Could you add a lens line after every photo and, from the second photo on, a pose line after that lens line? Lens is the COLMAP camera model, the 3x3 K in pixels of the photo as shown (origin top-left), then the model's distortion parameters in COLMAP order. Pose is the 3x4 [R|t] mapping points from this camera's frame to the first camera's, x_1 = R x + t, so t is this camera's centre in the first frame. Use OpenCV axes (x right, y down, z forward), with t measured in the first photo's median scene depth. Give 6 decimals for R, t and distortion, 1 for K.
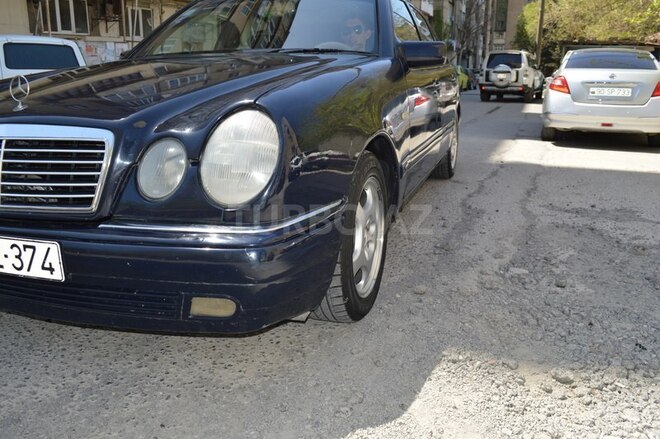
lens RADIAL K [[524.3, 0, 328.9], [0, 524.3, 220.6], [0, 0, 1]] dist [-0.073452, 0.003217]
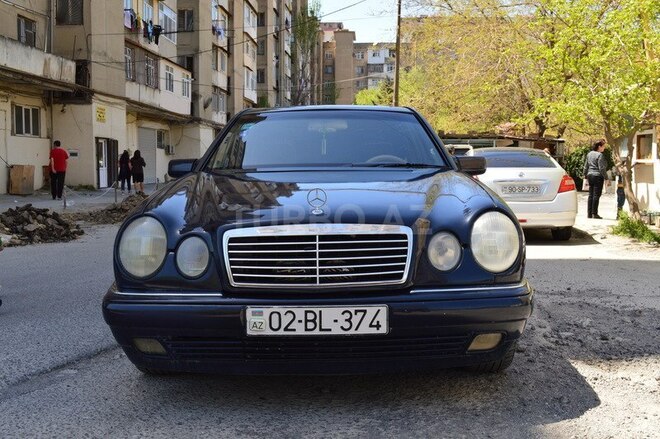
lens RADIAL K [[680.2, 0, 327.8], [0, 680.2, 218.4], [0, 0, 1]] dist [-0.048177, 0.000000]
pose [[0.946480, -0.022192, 0.321999, -1.227316], [0.086516, 0.978569, -0.186862, 0.138318], [-0.310951, 0.204719, 0.928116, -0.695975]]
